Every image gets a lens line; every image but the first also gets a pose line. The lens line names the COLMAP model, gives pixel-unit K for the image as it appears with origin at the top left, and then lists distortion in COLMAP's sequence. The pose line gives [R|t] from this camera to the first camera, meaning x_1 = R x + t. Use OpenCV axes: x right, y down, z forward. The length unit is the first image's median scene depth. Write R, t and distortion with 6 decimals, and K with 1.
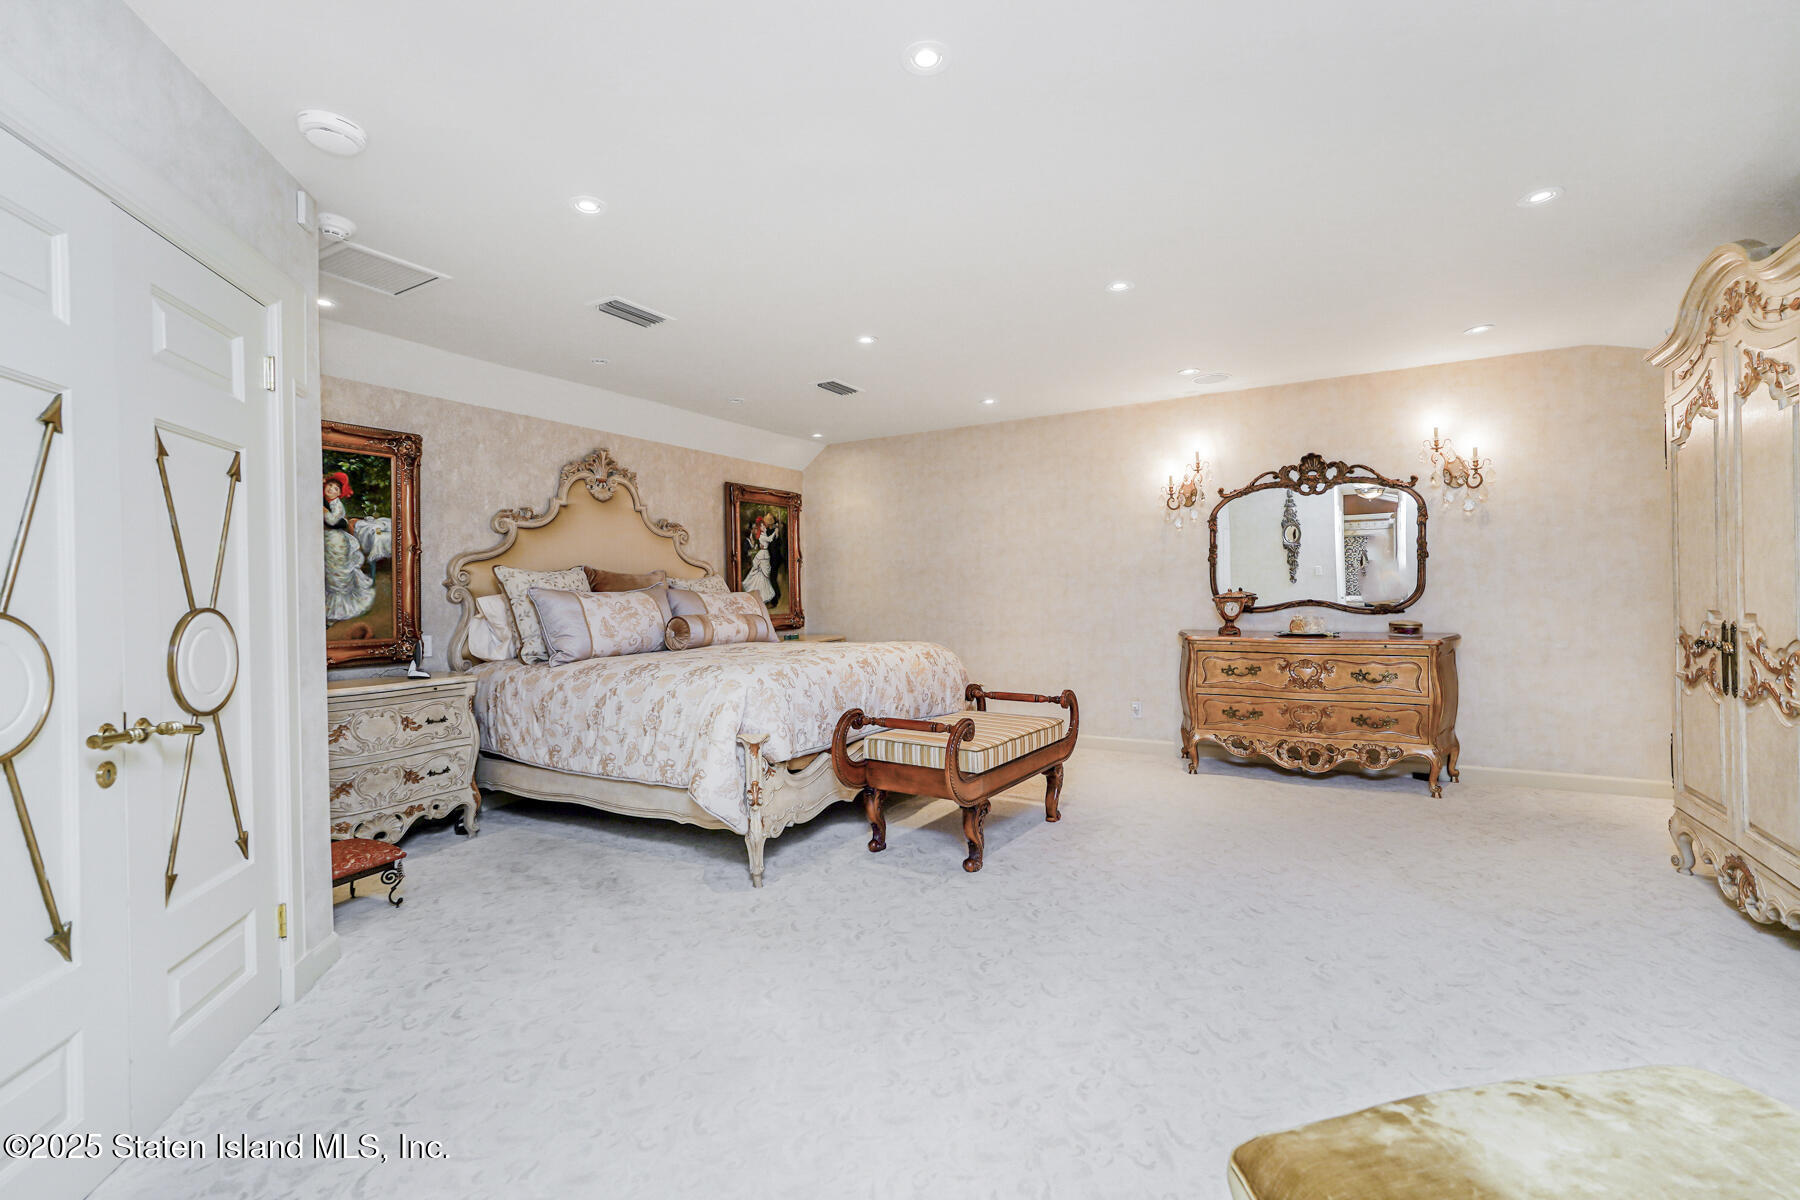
lens RADIAL K [[790.0, 0, 903.9], [0, 790.0, 599.8], [0, 0, 1]] dist [-0.009631, 0.004913]
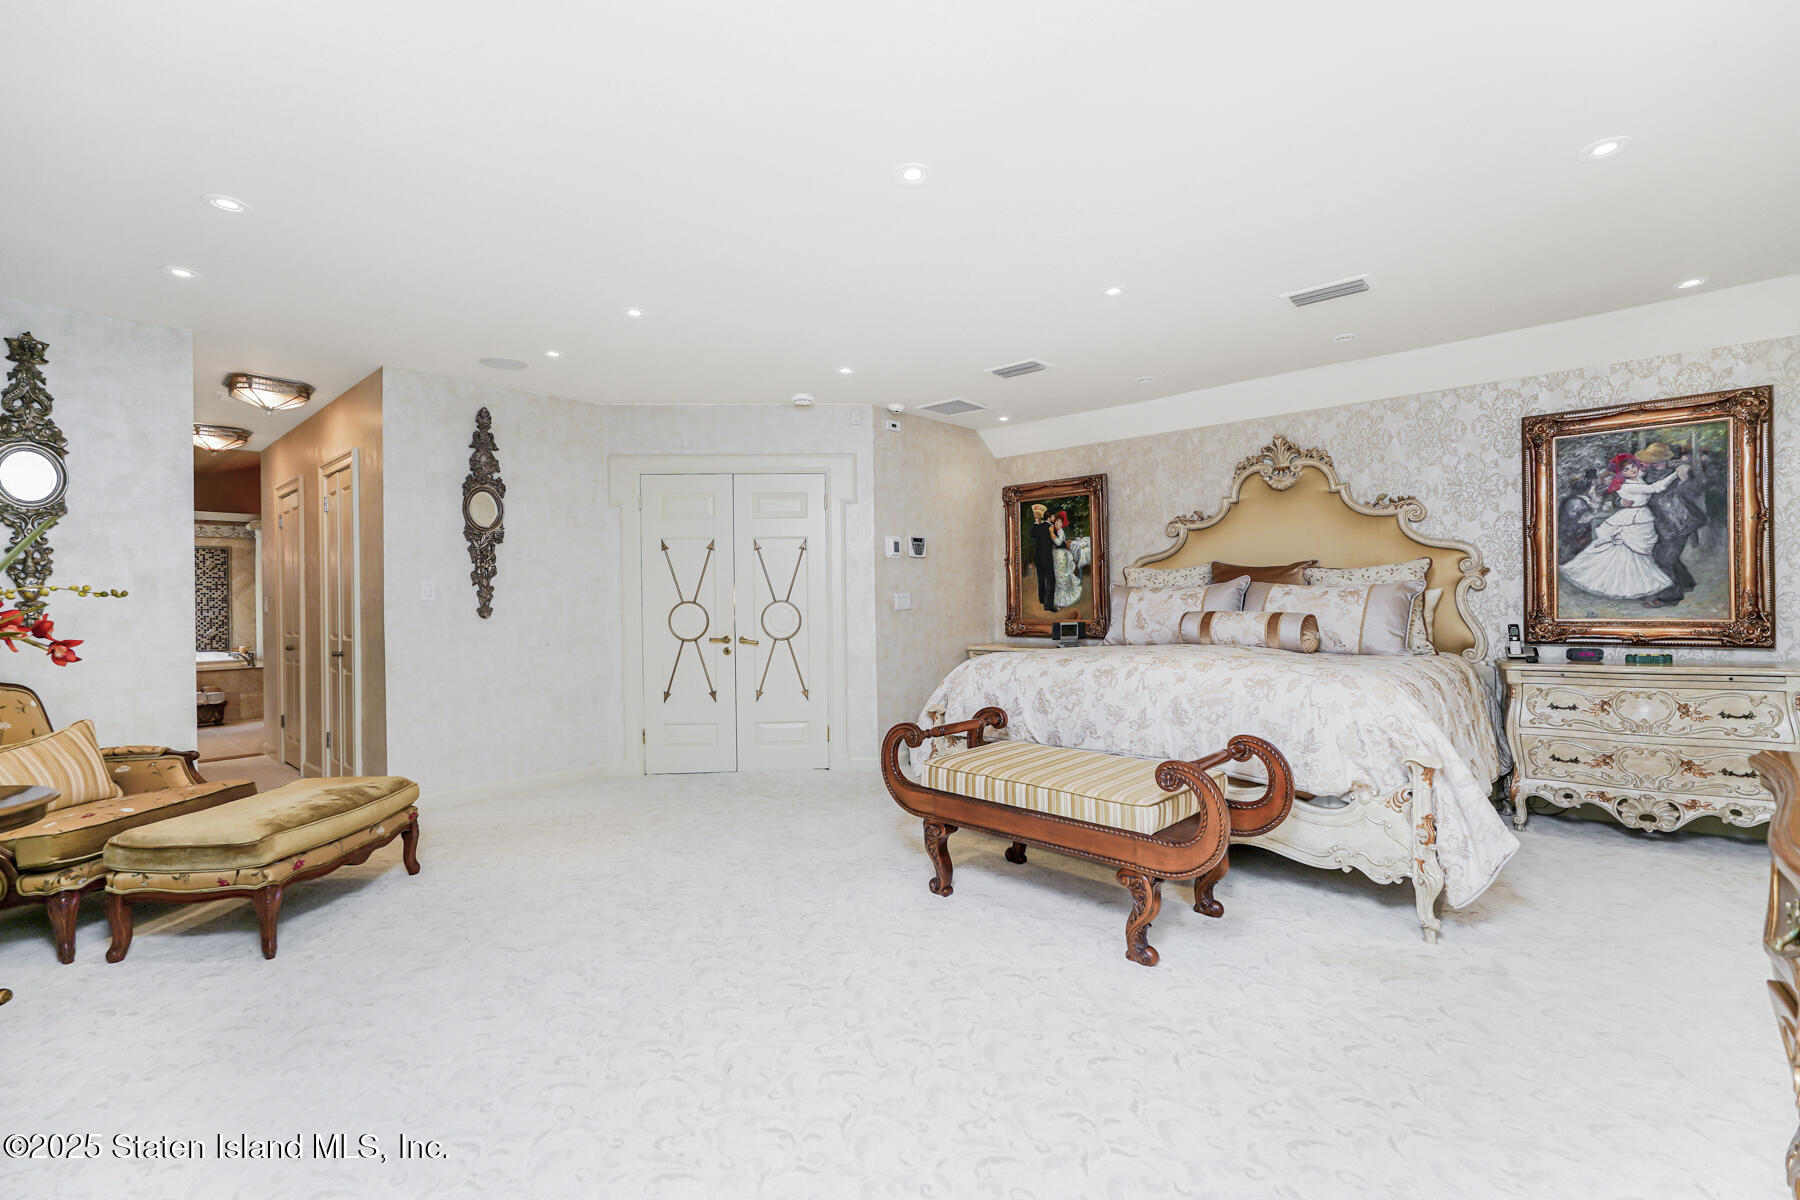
lens RADIAL K [[790.0, 0, 905.3], [0, 790.0, 596.5], [0, 0, 1]] dist [-0.009631, 0.004913]
pose [[-0.193229, 0.016492, -0.981015, 0.747476], [0.010584, 0.999836, 0.014724, -0.017444], [0.981096, -0.007538, -0.193372, 0.855165]]
